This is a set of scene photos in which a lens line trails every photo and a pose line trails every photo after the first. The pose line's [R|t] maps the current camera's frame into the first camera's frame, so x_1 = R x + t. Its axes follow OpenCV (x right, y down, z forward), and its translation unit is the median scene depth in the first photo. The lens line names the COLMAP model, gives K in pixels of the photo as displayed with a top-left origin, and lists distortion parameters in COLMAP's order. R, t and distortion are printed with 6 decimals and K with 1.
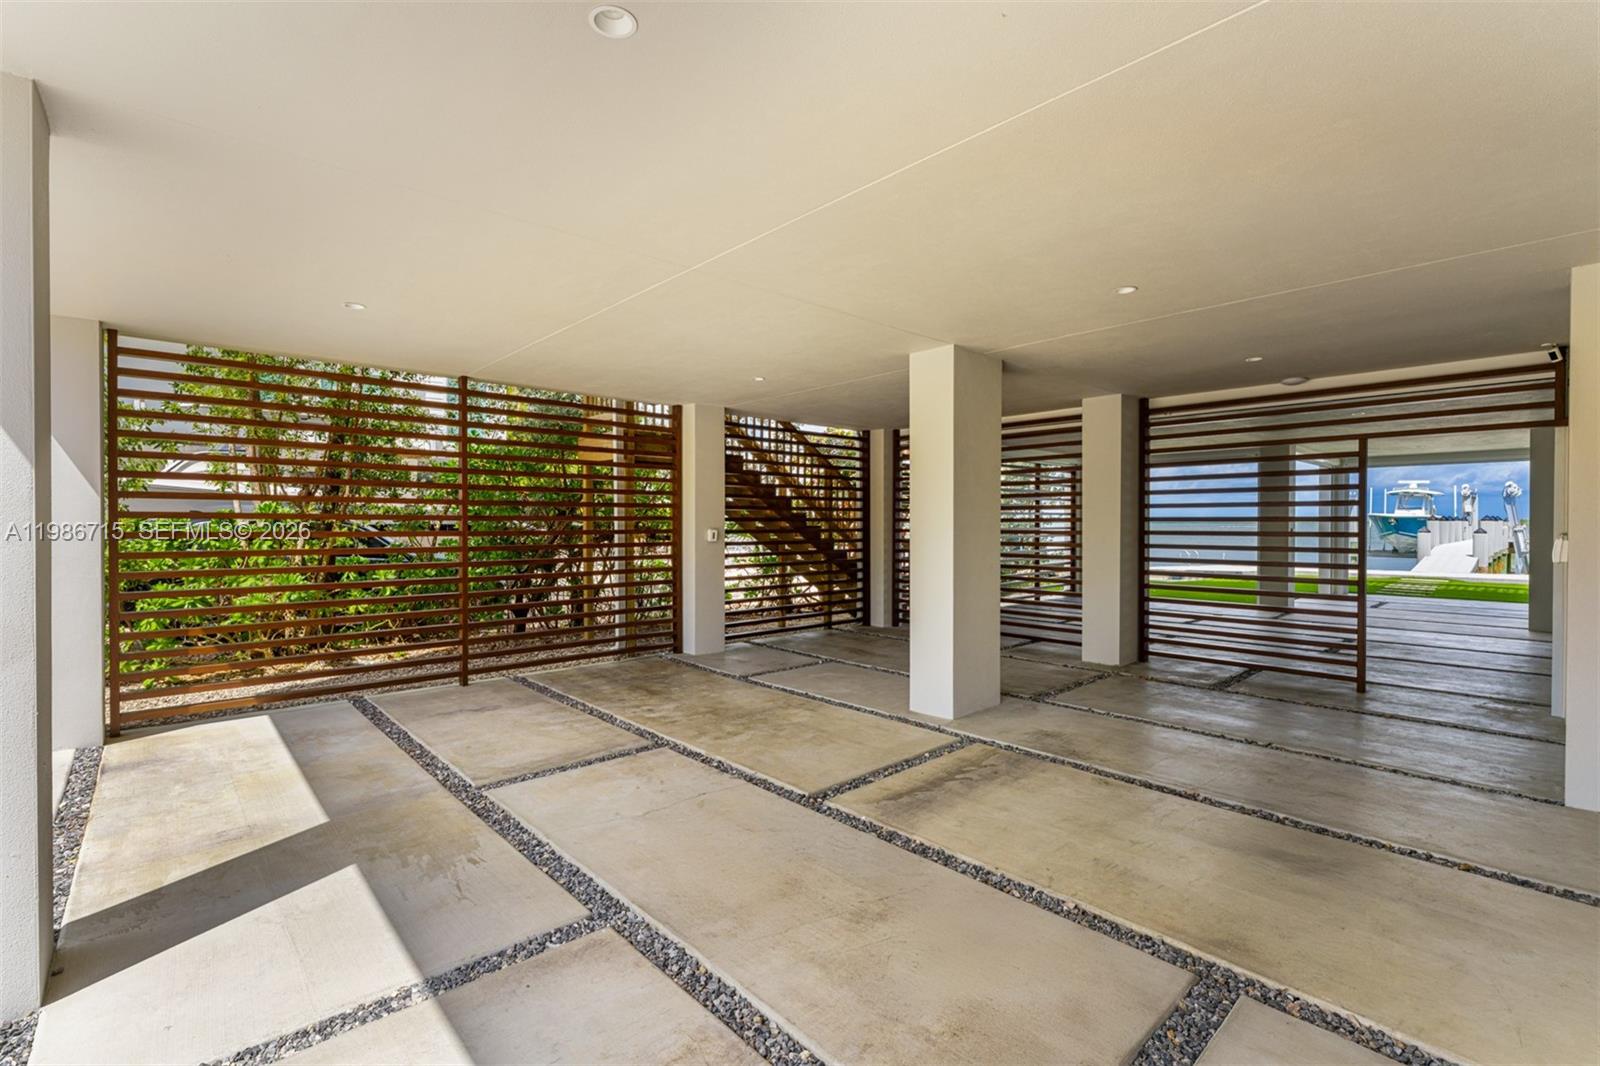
lens RADIAL K [[706.3, 0, 800.0], [0, 706.3, 533.0], [0, 0, 1]] dist [-0.009897, -0.000352]
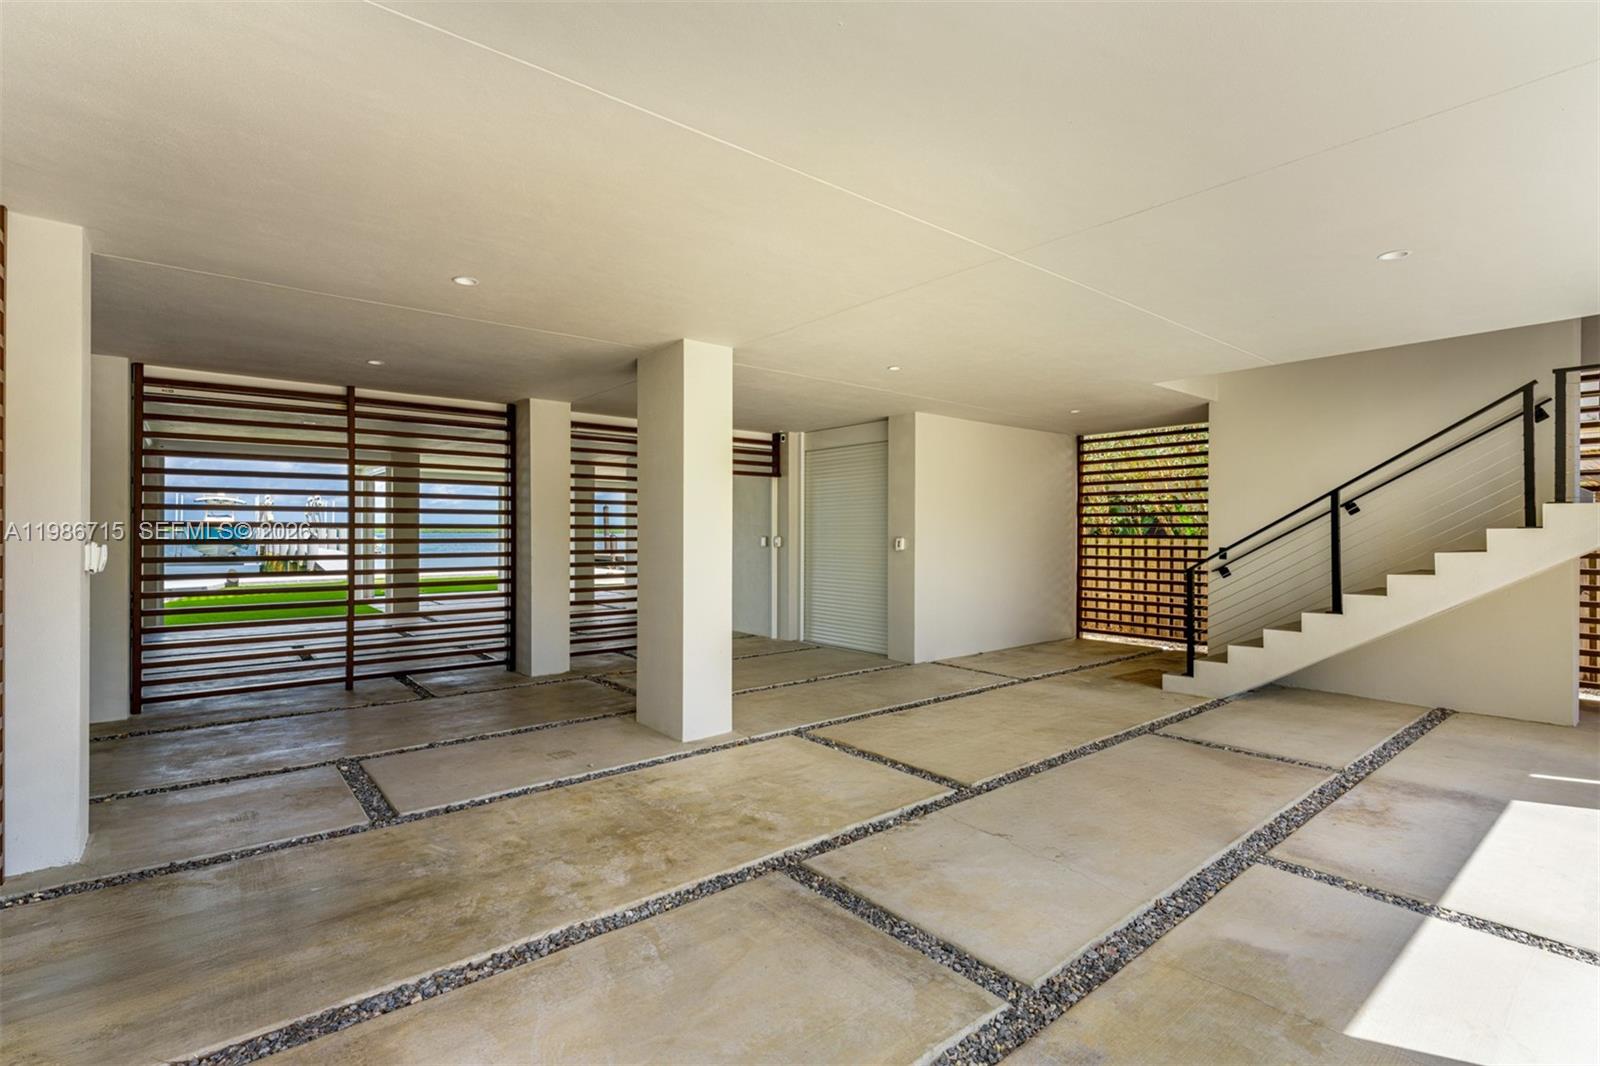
lens RADIAL K [[720.8, 0, 800.0], [0, 720.8, 533.0], [0, 0, 1]] dist [0.002605, 0.000687]
pose [[0.064679, -0.000848, 0.997906, -0.787839], [0.011256, 0.999937, 0.000120, -0.009526], [-0.997843, 0.011224, 0.064684, 0.852916]]
